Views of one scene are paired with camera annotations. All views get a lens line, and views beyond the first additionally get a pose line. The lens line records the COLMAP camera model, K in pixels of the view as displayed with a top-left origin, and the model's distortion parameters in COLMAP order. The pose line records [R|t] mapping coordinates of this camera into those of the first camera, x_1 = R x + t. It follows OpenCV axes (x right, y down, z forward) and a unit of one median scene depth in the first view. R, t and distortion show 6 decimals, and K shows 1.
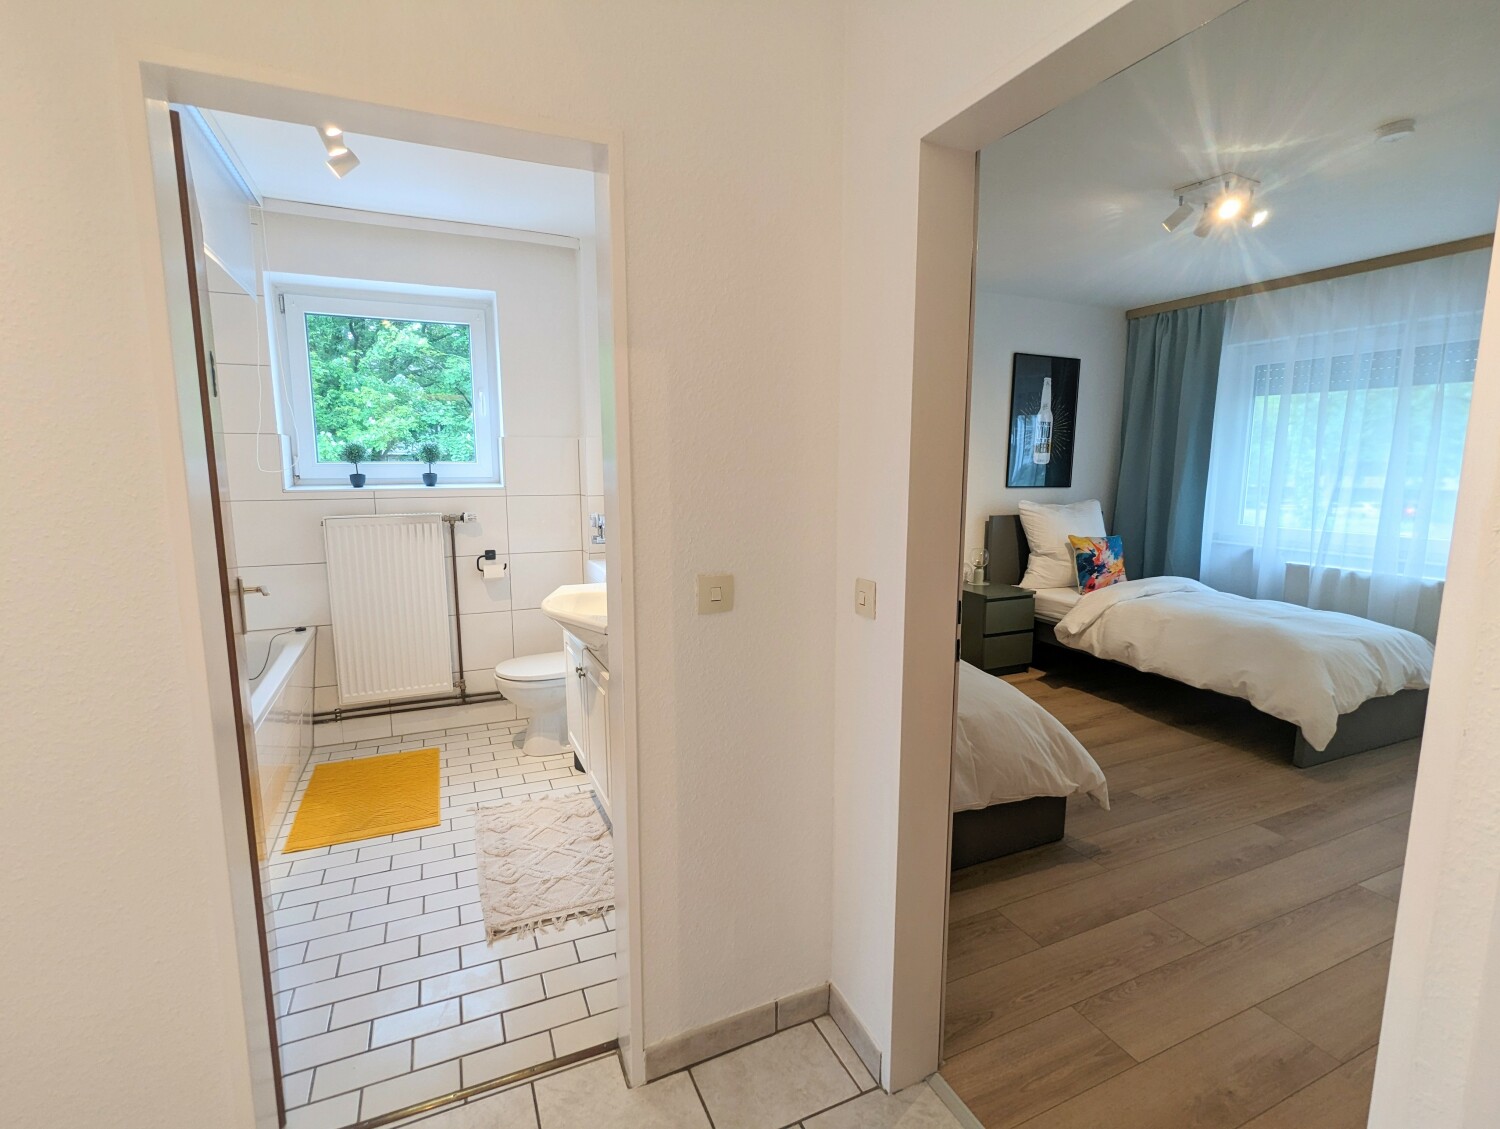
lens RADIAL K [[717.2, 0, 754.8], [0, 717.2, 562.1], [0, 0, 1]] dist [0.010295, -0.000925]
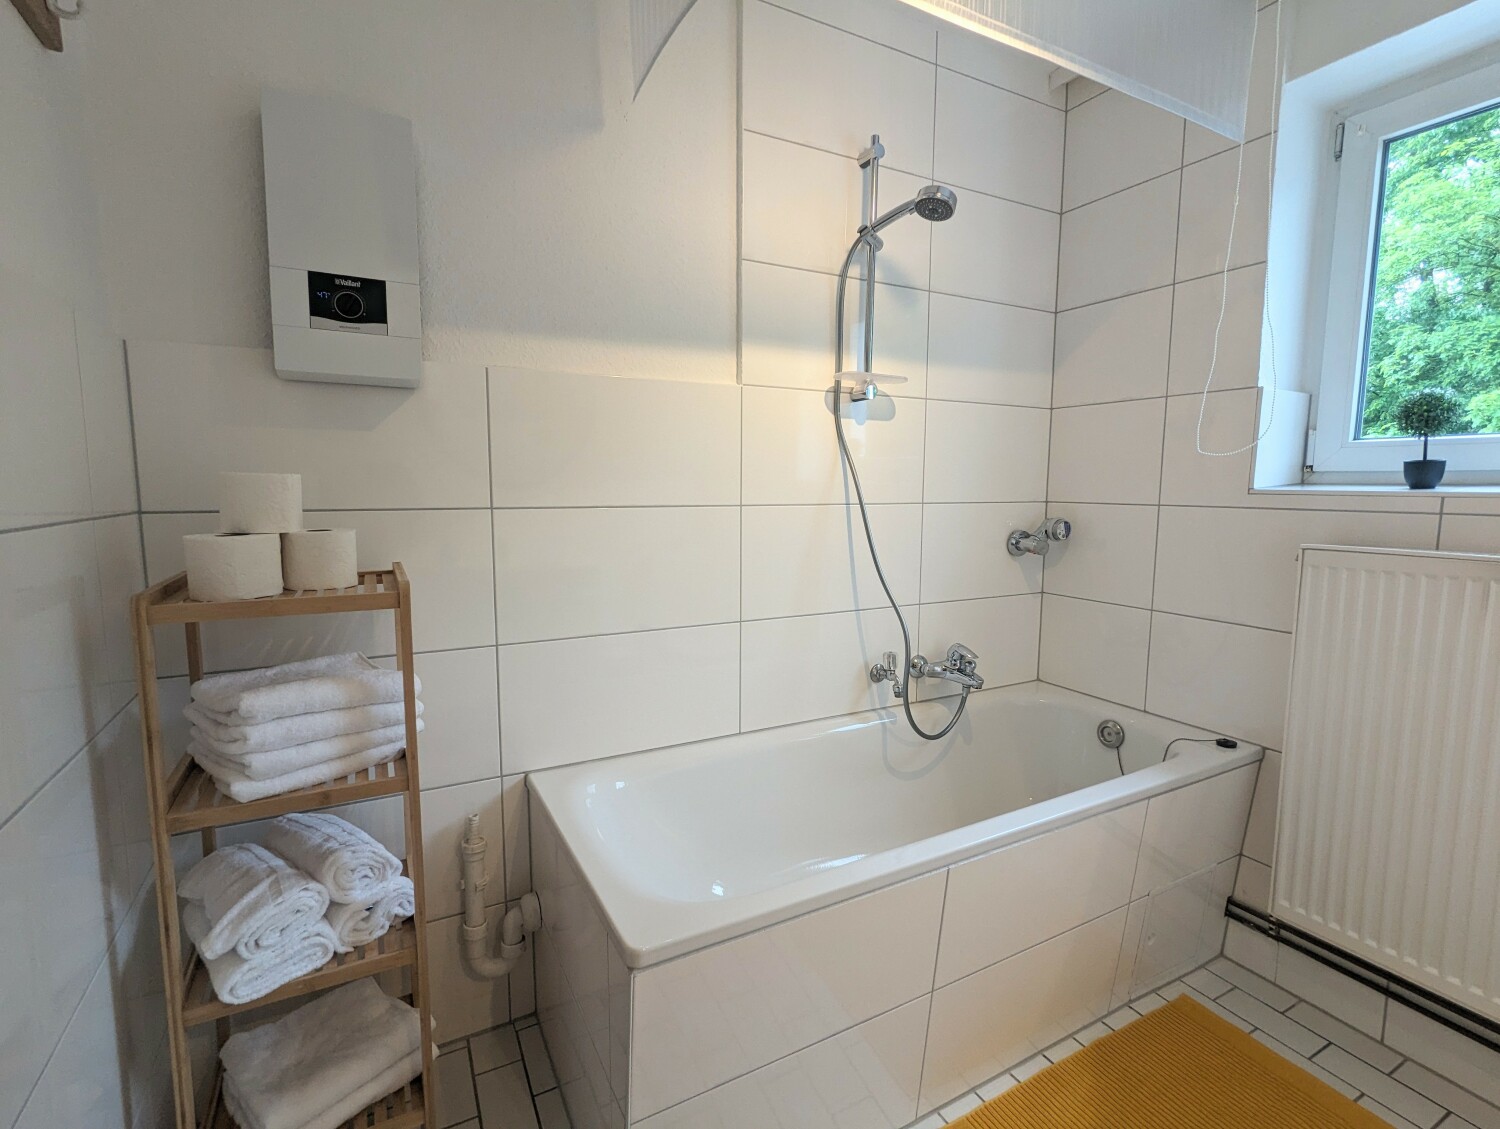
lens RADIAL K [[717.2, 0, 735.5], [0, 717.2, 558.2], [0, 0, 1]] dist [0.010295, -0.000925]
pose [[0.072698, 0.111293, -0.991125, -0.120503], [-0.137822, 0.985342, 0.100535, -0.046461], [0.987786, 0.129290, 0.086971, 0.533166]]
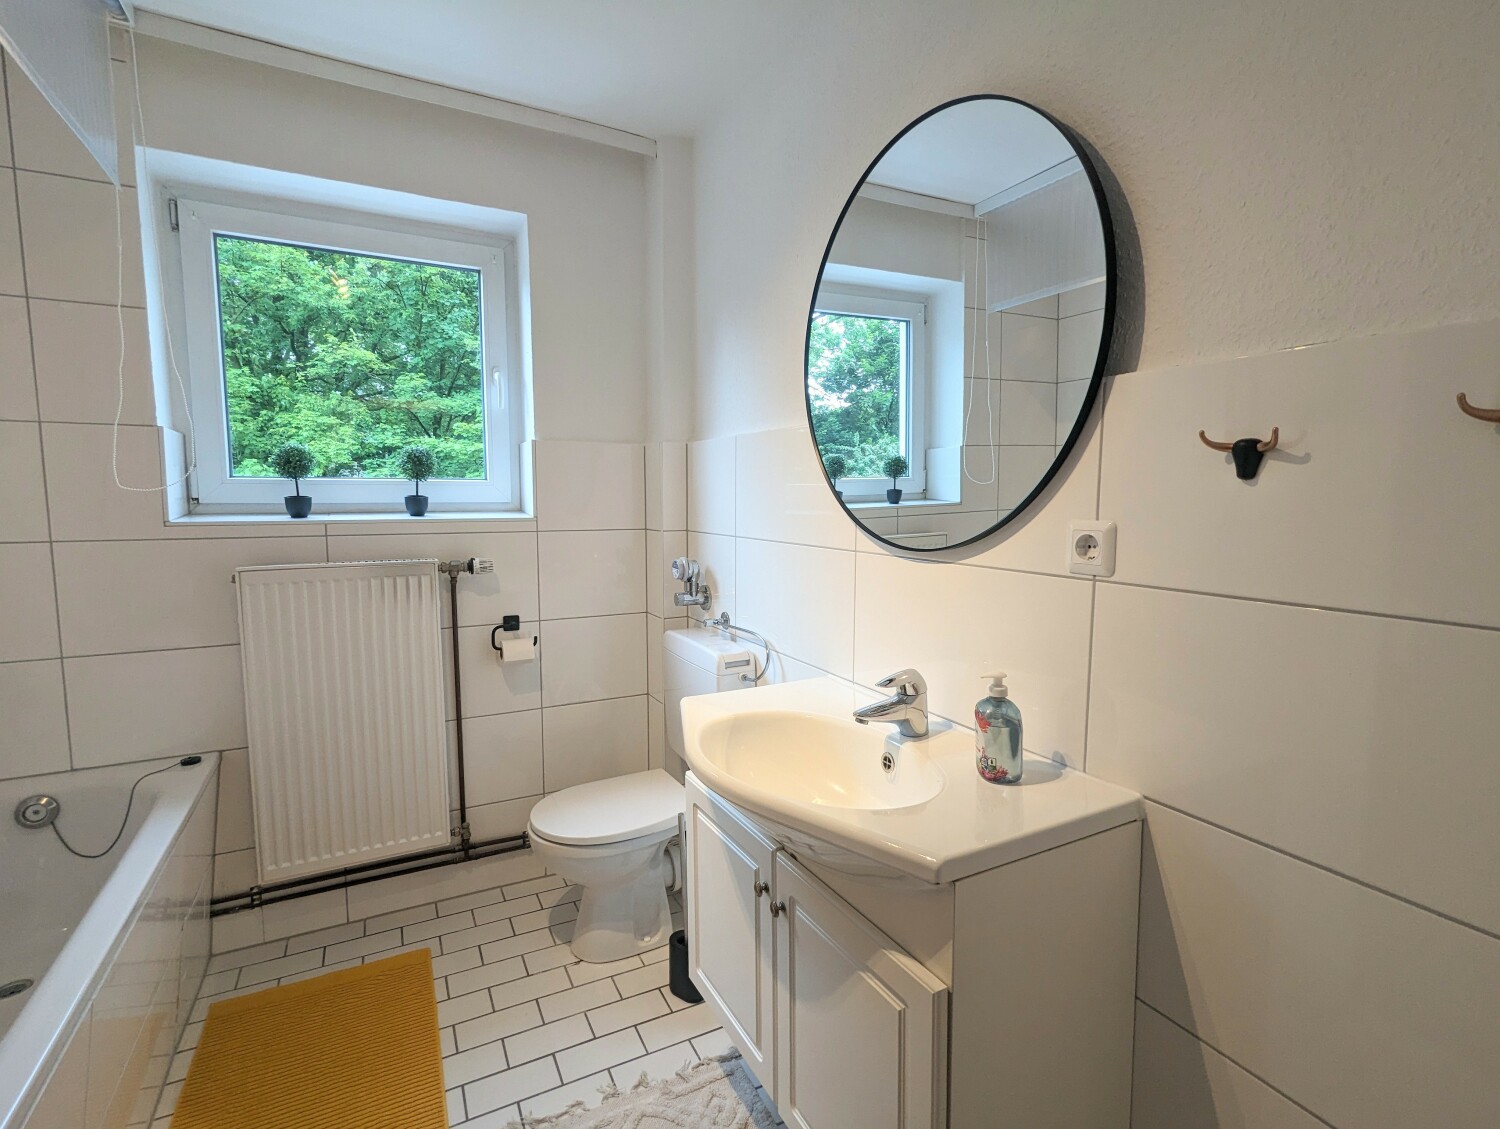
lens RADIAL K [[717.2, 0, 758.3], [0, 717.2, 563.7], [0, 0, 1]] dist [0.010295, -0.000925]
pose [[0.997441, -0.001717, 0.071468, -0.202210], [0.004448, 0.999266, -0.038059, -0.039155], [-0.071351, 0.038279, 0.996716, 0.357507]]
